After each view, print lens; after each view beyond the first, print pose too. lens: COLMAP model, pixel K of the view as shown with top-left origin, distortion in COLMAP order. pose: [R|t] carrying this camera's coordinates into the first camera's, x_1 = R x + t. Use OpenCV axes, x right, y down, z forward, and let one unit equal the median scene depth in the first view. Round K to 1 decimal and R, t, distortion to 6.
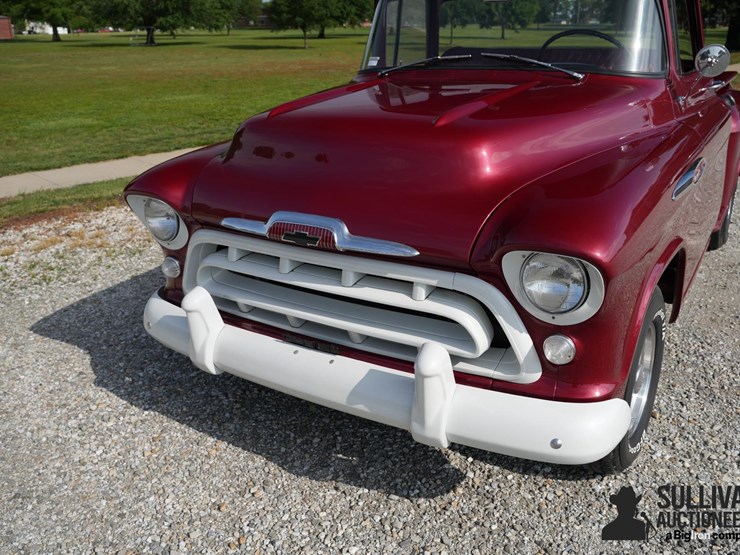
lens RADIAL K [[684.1, 0, 370.0], [0, 684.1, 277.5], [0, 0, 1]] dist [-0.063631, 0.026705]
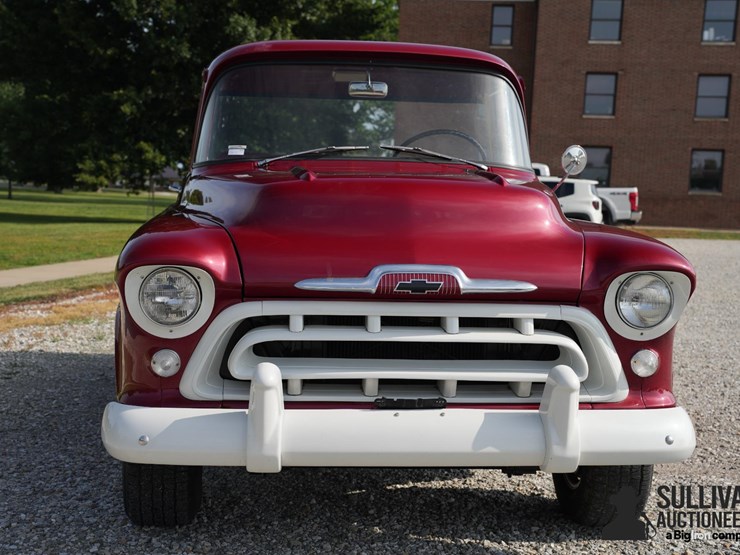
lens RADIAL K [[1191.0, 0, 370.0], [0, 1191.0, 277.5], [0, 0, 1]] dist [0.256670, 0.100548]
pose [[0.784739, 0.003331, 0.619817, -1.046641], [0.170660, 0.960173, -0.221229, 0.259204], [-0.595869, 0.279386, 0.752917, -0.248326]]
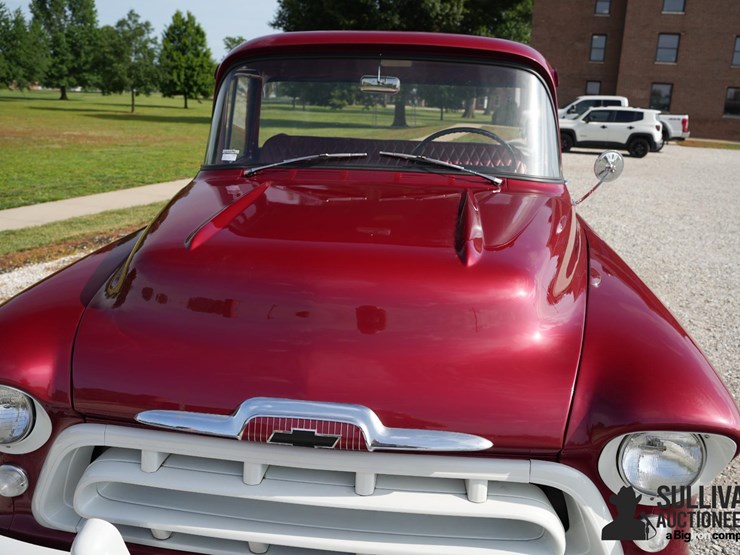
lens RADIAL K [[684.1, 0, 370.0], [0, 684.1, 277.5], [0, 0, 1]] dist [-0.063631, 0.026705]
pose [[0.897466, -0.058006, 0.437253, -0.270724], [0.099166, 0.992472, -0.071877, -0.132228], [-0.429792, 0.107868, 0.896462, 0.295526]]
